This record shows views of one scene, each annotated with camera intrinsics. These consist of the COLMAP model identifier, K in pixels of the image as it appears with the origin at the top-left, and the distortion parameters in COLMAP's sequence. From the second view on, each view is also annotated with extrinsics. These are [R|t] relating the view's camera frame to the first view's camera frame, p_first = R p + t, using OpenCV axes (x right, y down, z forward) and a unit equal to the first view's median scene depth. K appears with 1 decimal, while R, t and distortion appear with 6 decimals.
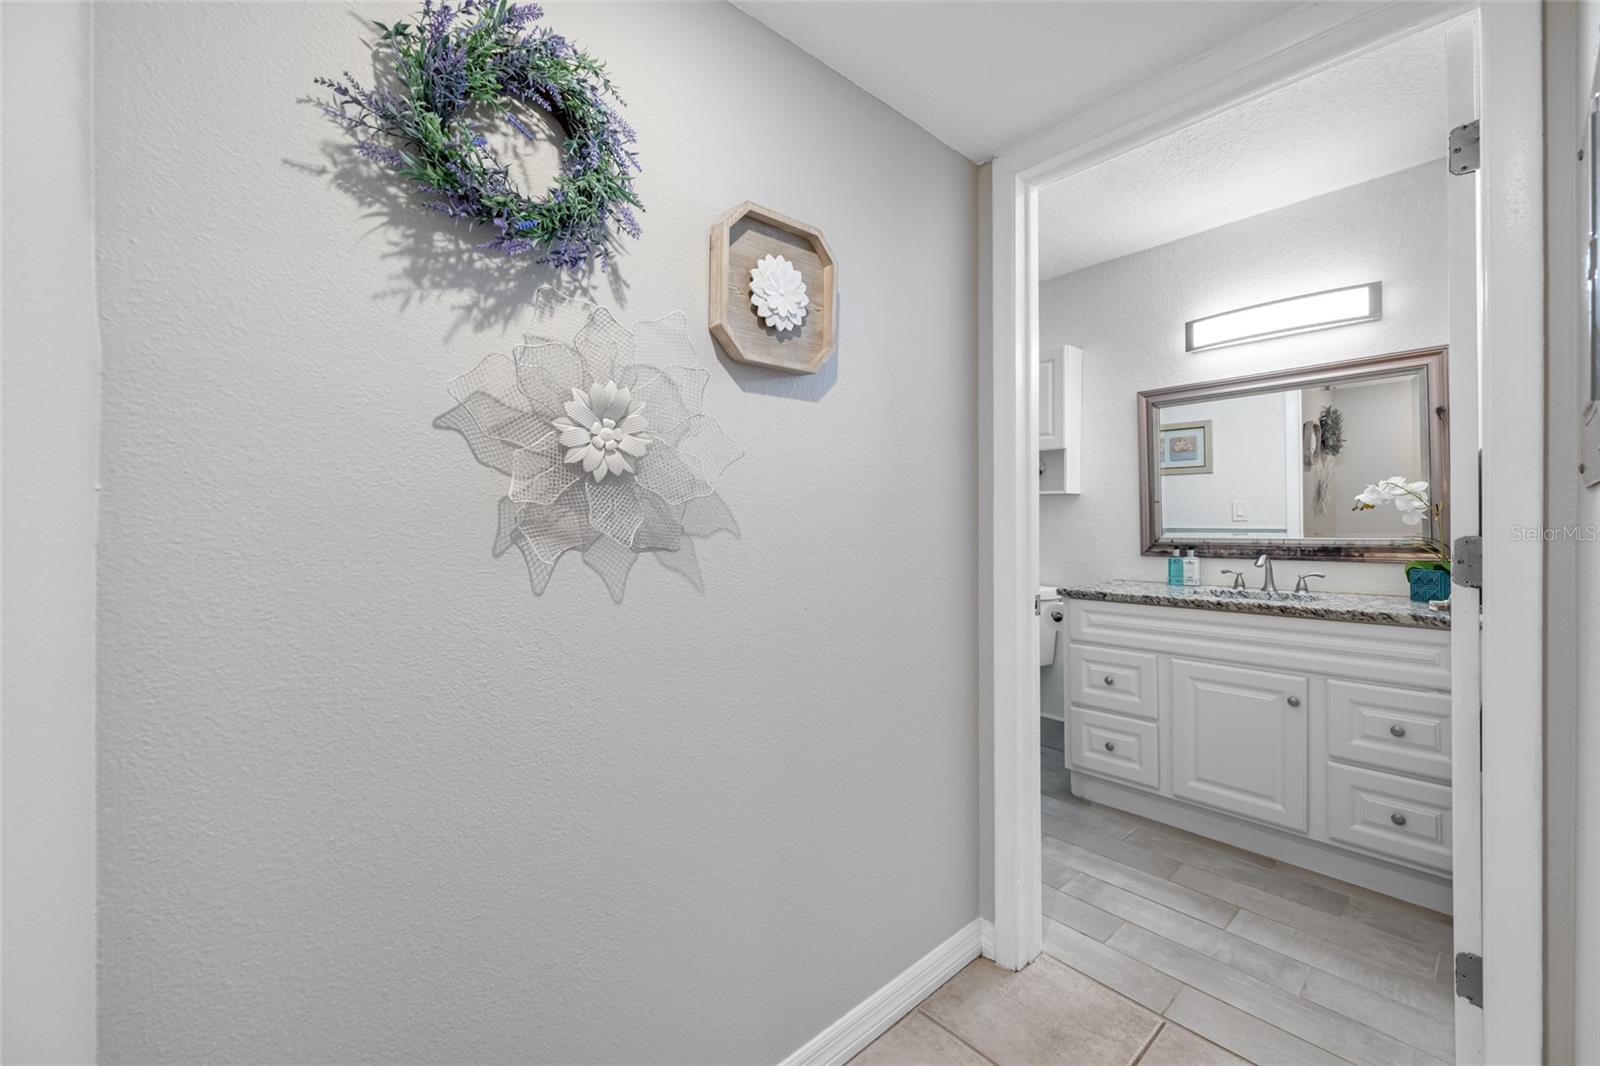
lens RADIAL K [[639.4, 0, 785.2], [0, 639.4, 518.1], [0, 0, 1]] dist [-0.000640, -0.000026]
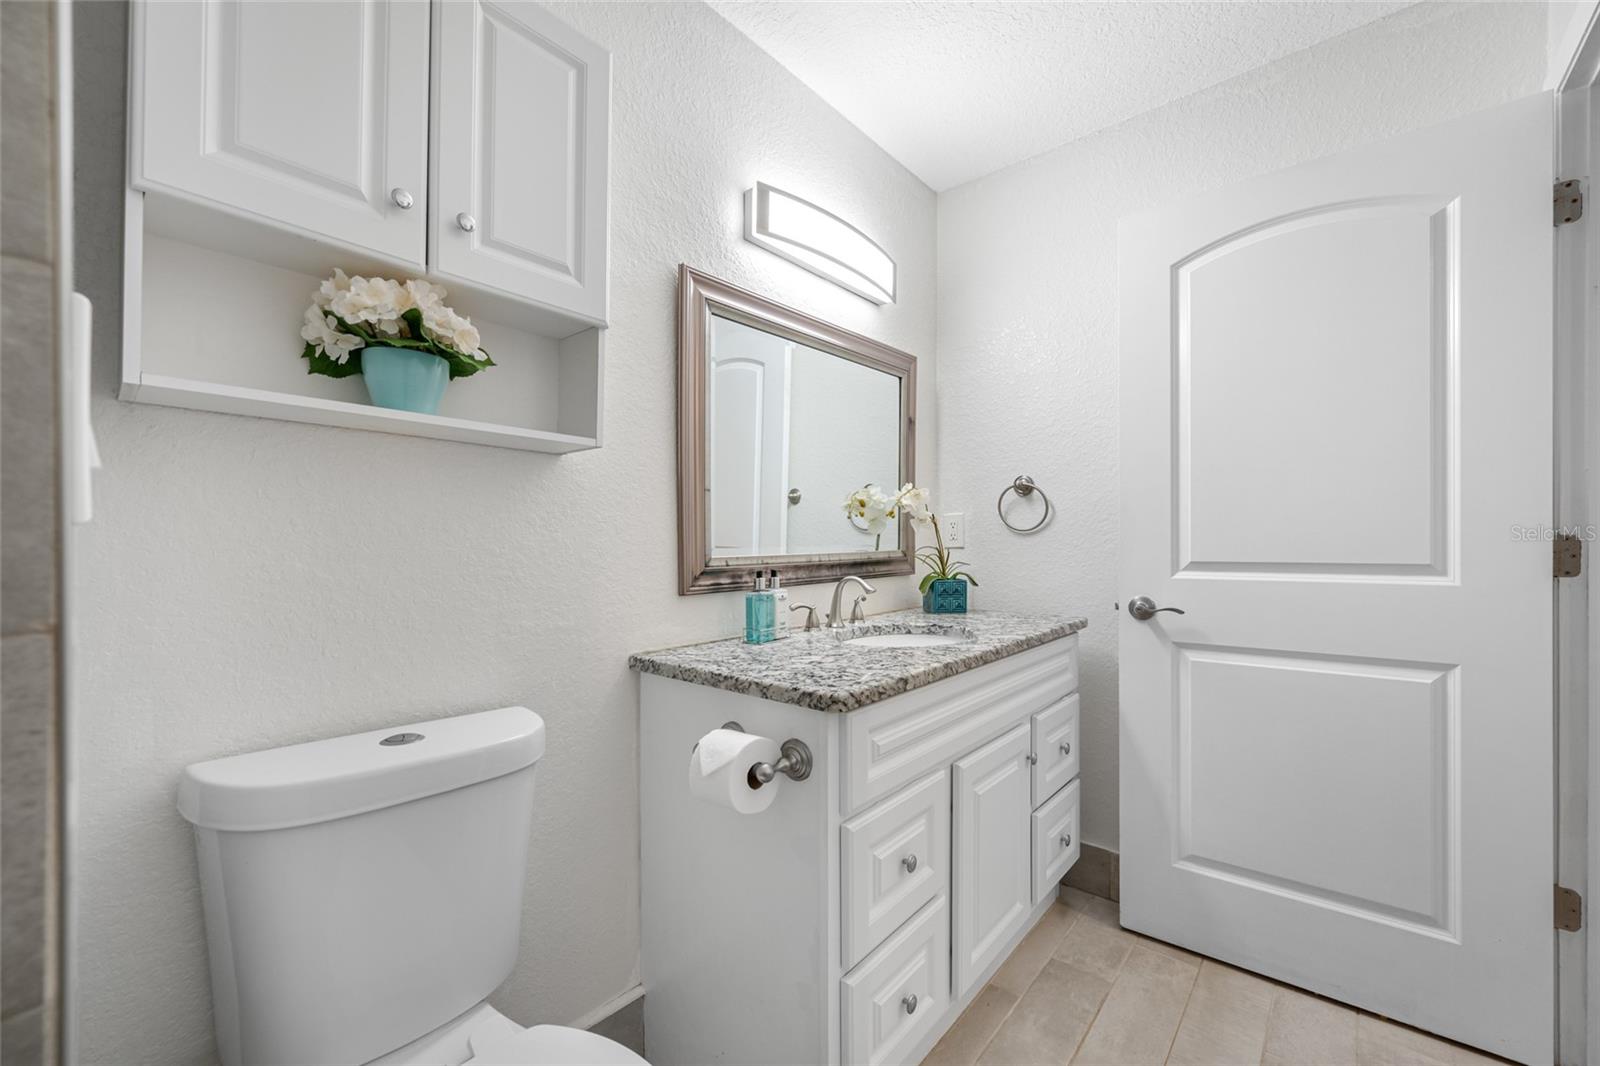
lens RADIAL K [[652.7, 0, 741.5], [0, 652.7, 546.5], [0, 0, 1]] dist [-0.000243, 0.000027]
pose [[-0.165338, 0.002456, 0.986234, 0.054927], [0.000287, 0.999997, -0.002442, 0.024623], [-0.986237, -0.000120, -0.165338, 1.163233]]
